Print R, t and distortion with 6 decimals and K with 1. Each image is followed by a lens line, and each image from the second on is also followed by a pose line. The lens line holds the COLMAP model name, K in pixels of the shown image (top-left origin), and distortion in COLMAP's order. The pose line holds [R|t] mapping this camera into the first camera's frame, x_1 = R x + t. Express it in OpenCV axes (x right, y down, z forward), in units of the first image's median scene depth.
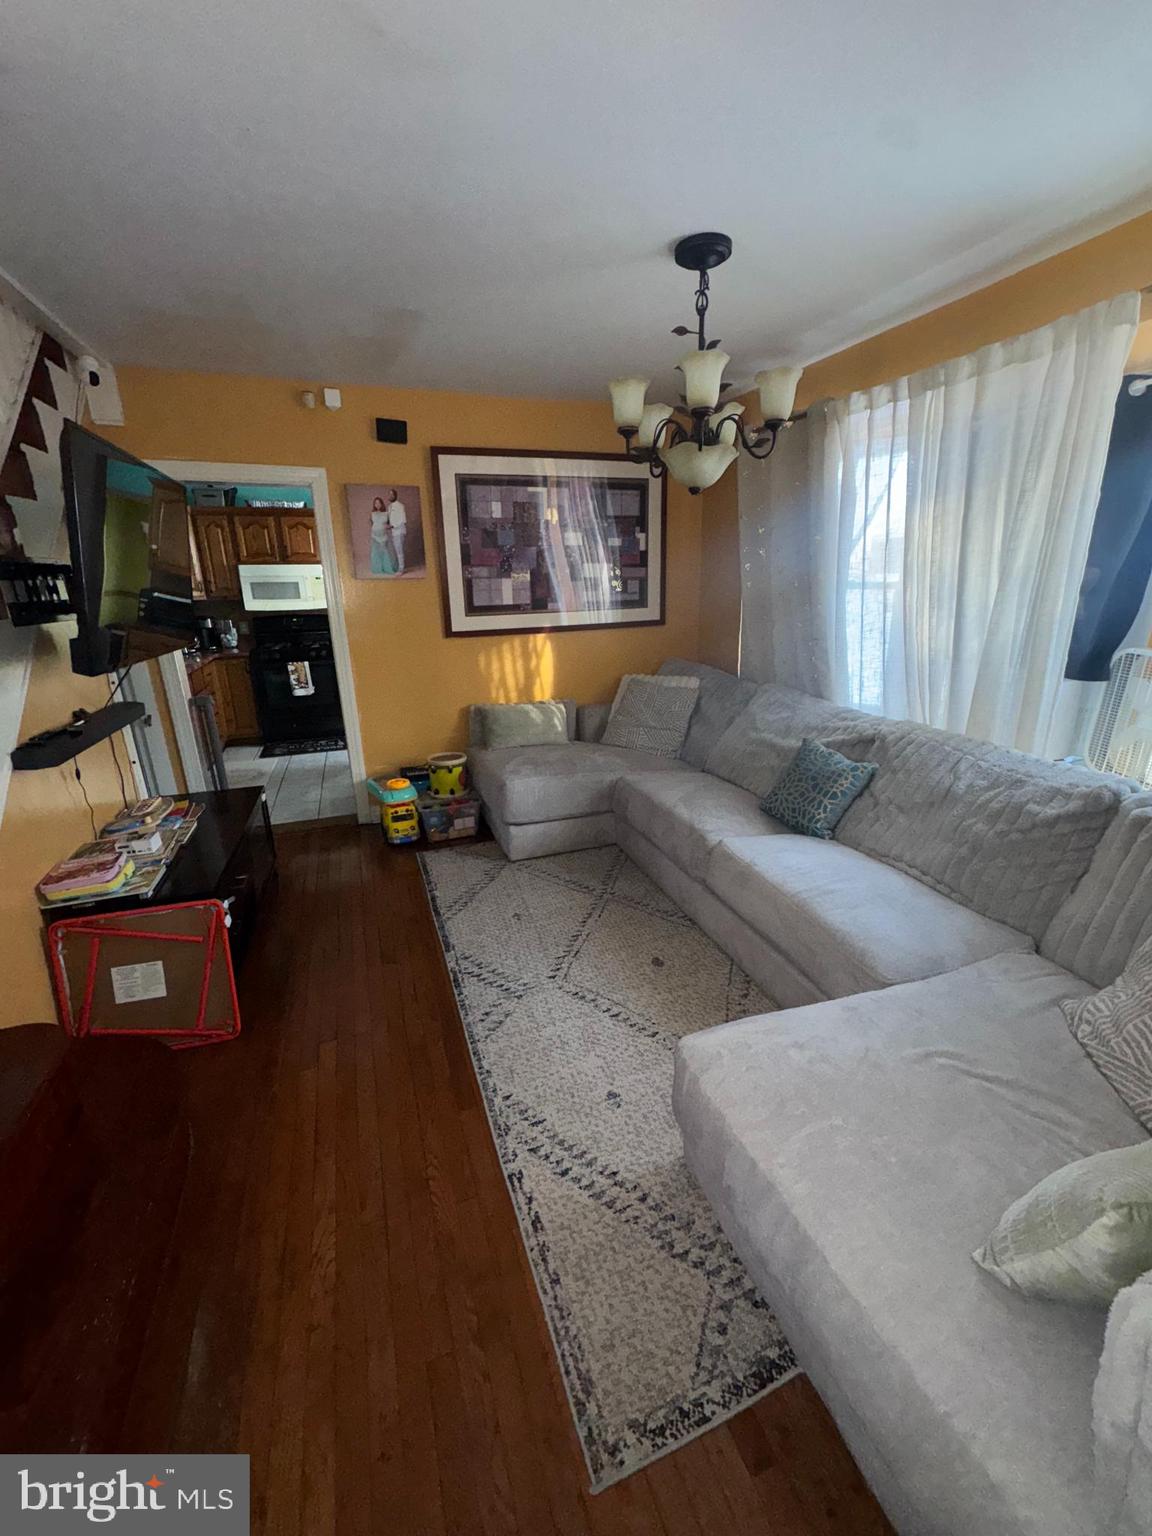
lens RADIAL K [[613.6, 0, 576.0], [0, 613.6, 768.0], [0, 0, 1]] dist [-0.003005, 0.000513]
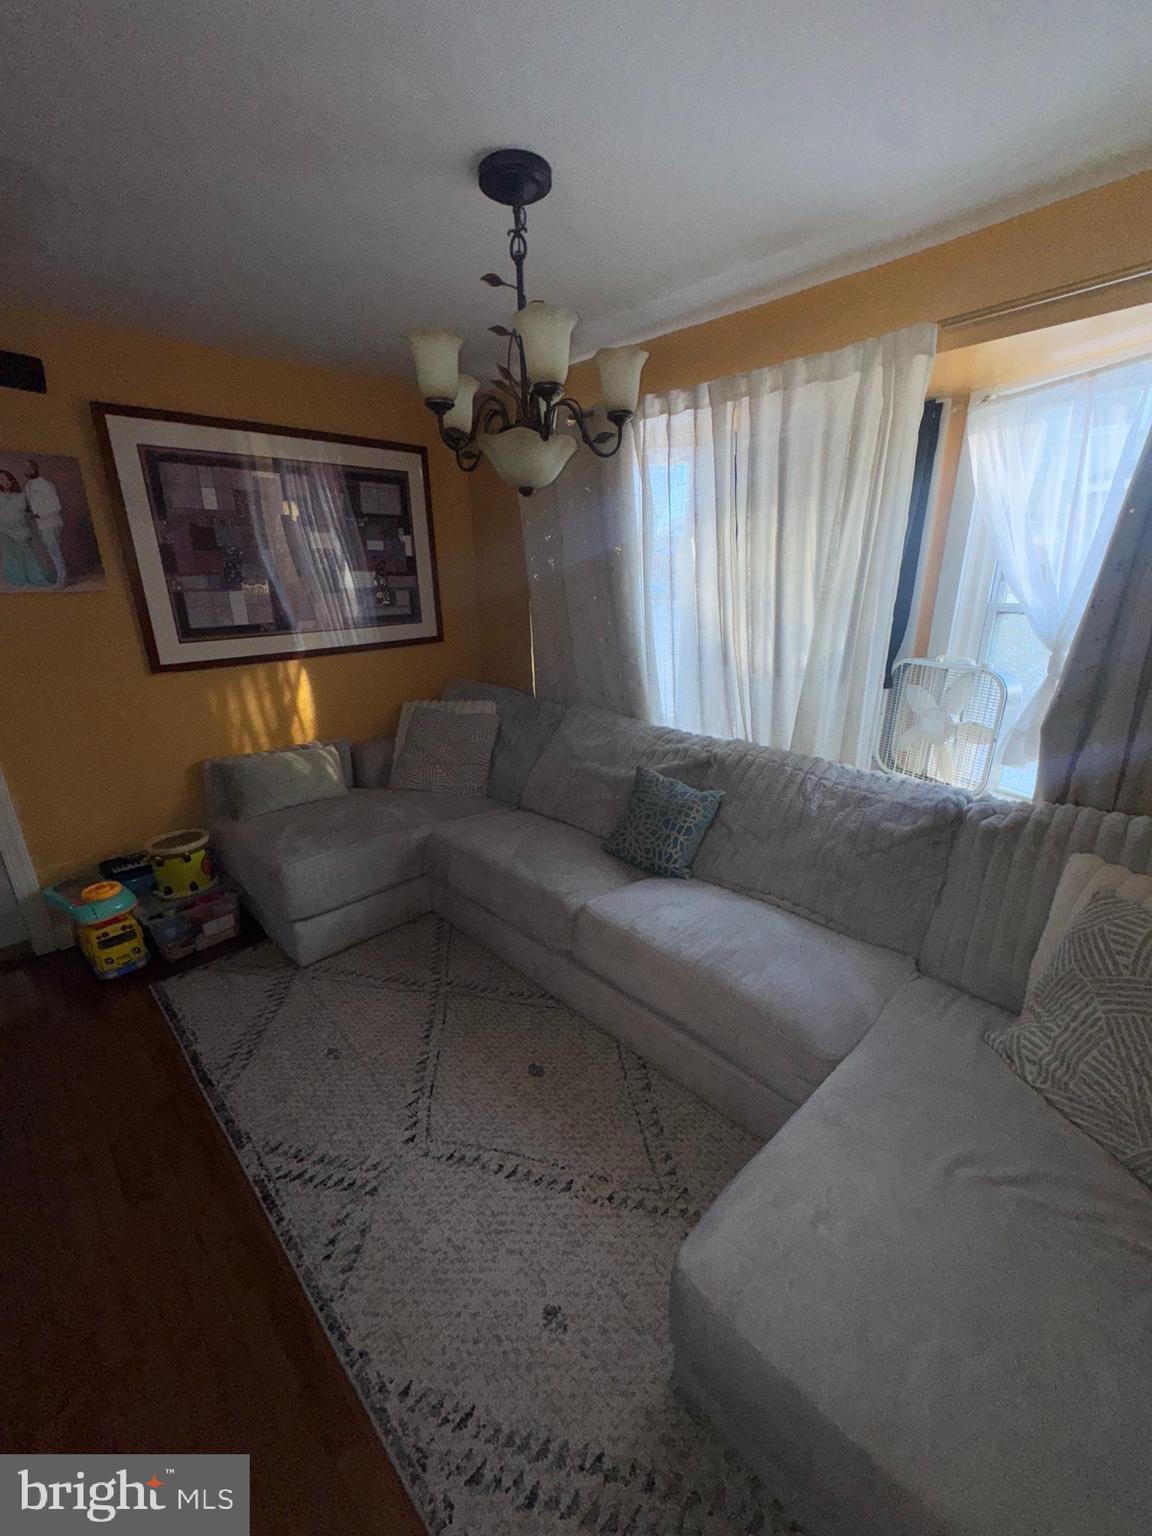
lens RADIAL K [[613.8, 0, 578.9], [0, 613.8, 769.7], [0, 0, 1]] dist [-0.001561, 0.000277]
pose [[0.907496, -0.121373, 0.402144, -0.089066], [0.119690, 0.992375, 0.029415, -0.091303], [-0.402648, 0.021439, 0.915104, 0.210949]]
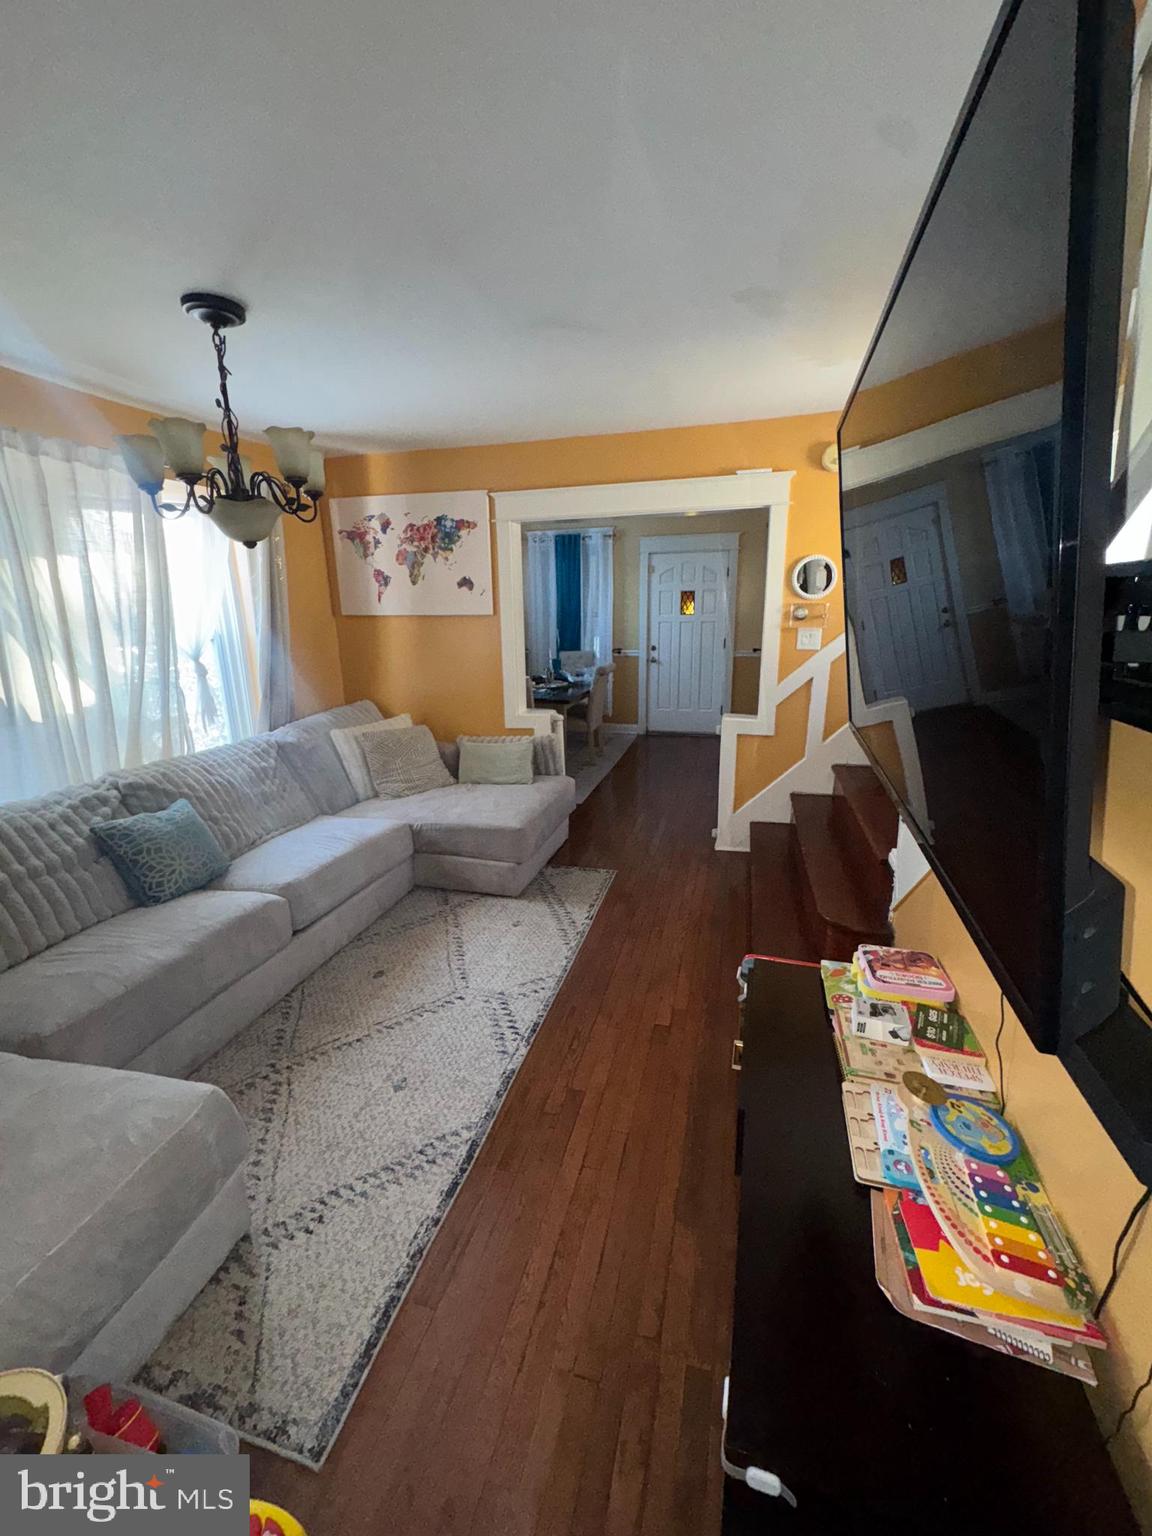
lens RADIAL K [[613.6, 0, 576.0], [0, 613.6, 768.0], [0, 0, 1]] dist [-0.003005, 0.000513]
pose [[-0.813993, -0.121767, 0.567969, -0.685632], [0.197929, 0.861125, 0.468281, -0.415297], [-0.546114, 0.493595, -0.676849, 1.288504]]
